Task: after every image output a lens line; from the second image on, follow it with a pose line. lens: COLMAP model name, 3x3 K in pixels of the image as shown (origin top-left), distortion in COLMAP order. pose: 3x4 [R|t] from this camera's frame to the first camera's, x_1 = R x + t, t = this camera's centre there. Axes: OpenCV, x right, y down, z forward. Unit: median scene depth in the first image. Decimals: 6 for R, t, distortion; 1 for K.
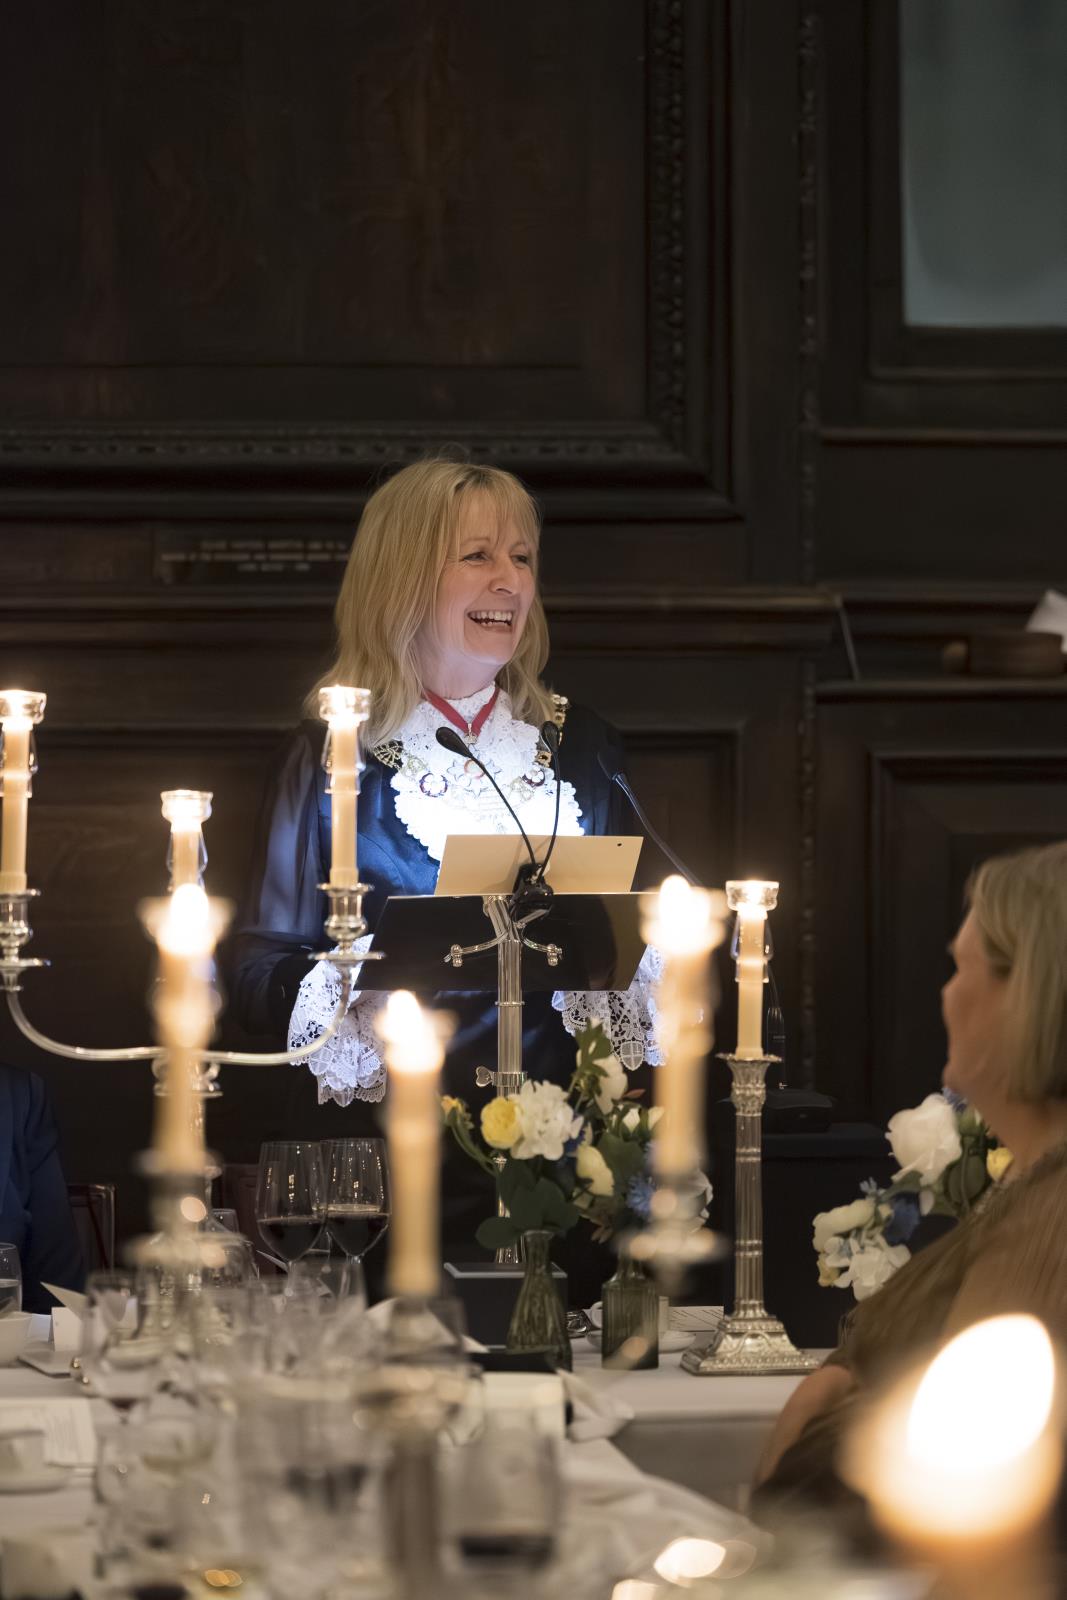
lens RADIAL K [[7573.4, 0, 533.5], [0, 7573.4, 800.0], [0, 0, 1]] dist [-0.056305, 7.269316]
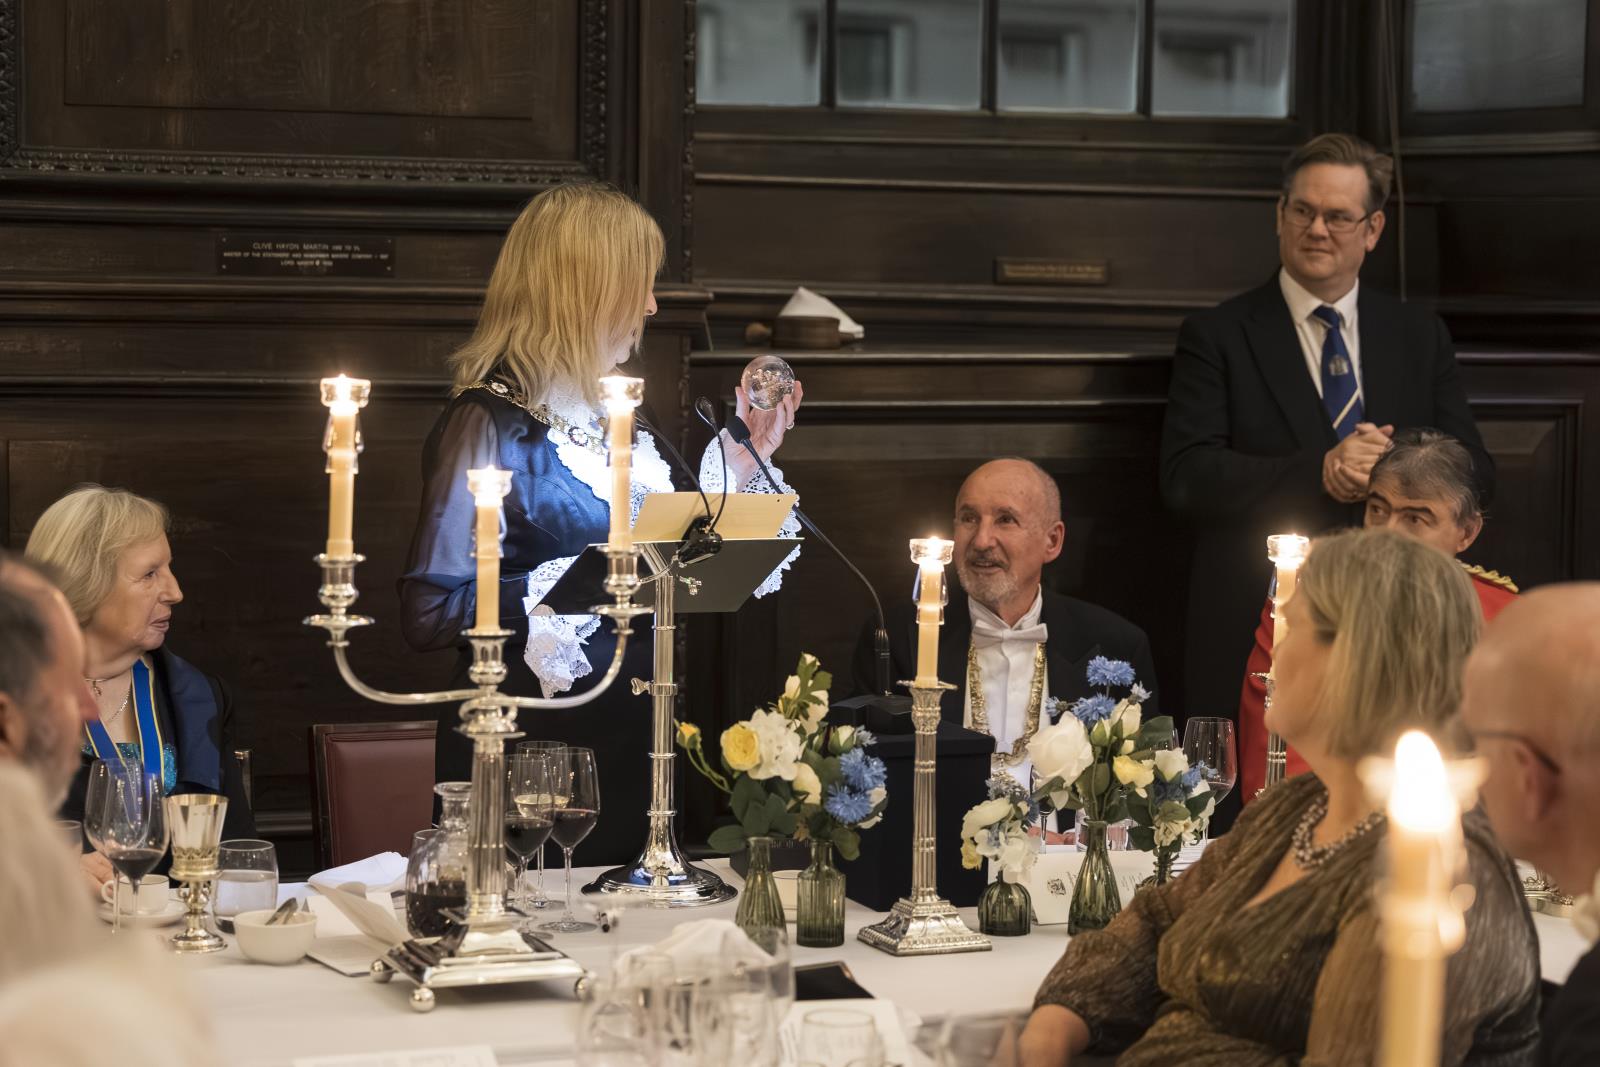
lens RADIAL K [[3425.8, 0, 829.9], [0, 3425.8, 505.7], [0, 0, 1]] dist [0.012736, -0.005557]
pose [[0.965741, -0.002706, 0.259494, -0.122838], [-0.007823, 0.999188, 0.039535, -0.015111], [-0.259390, -0.040211, 0.964935, 0.467893]]
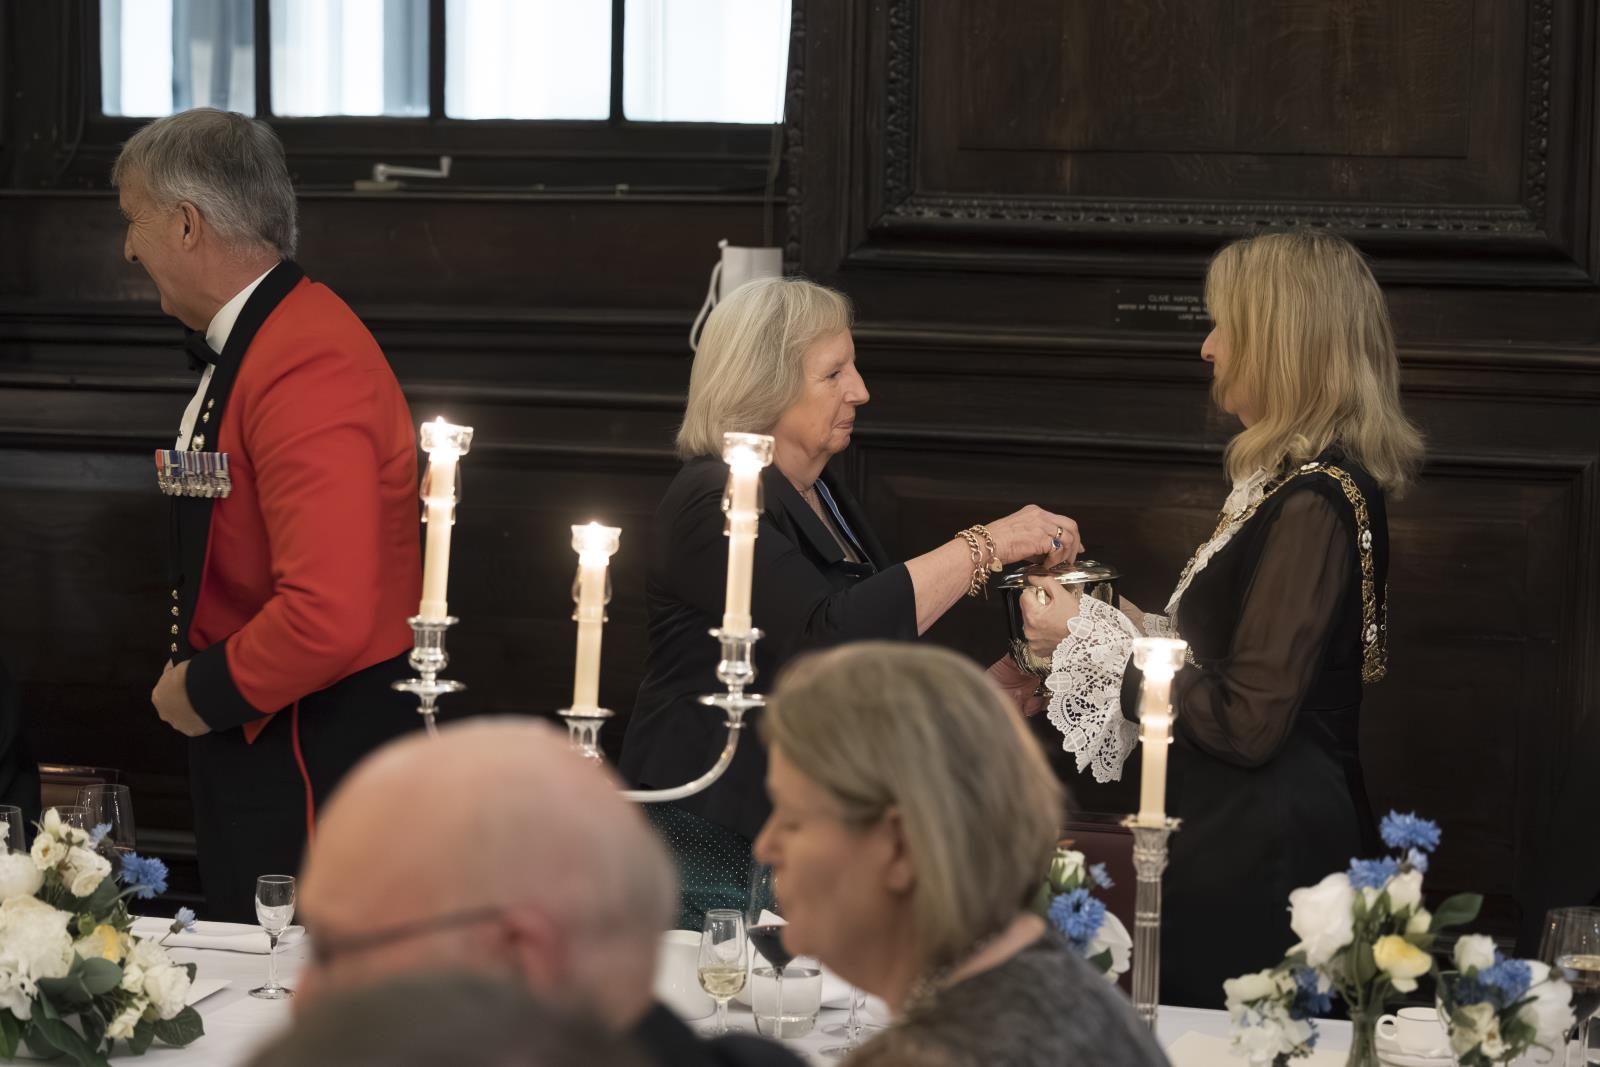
lens RADIAL K [[3551.2, 0, 889.4], [0, 3551.2, 537.5], [0, 0, 1]] dist [0.006719, 0.240747]
pose [[0.922103, 0.053774, -0.383189, 0.169709], [-0.039381, 0.998196, 0.045314, -0.023024], [0.384935, -0.026694, 0.922558, 0.536025]]
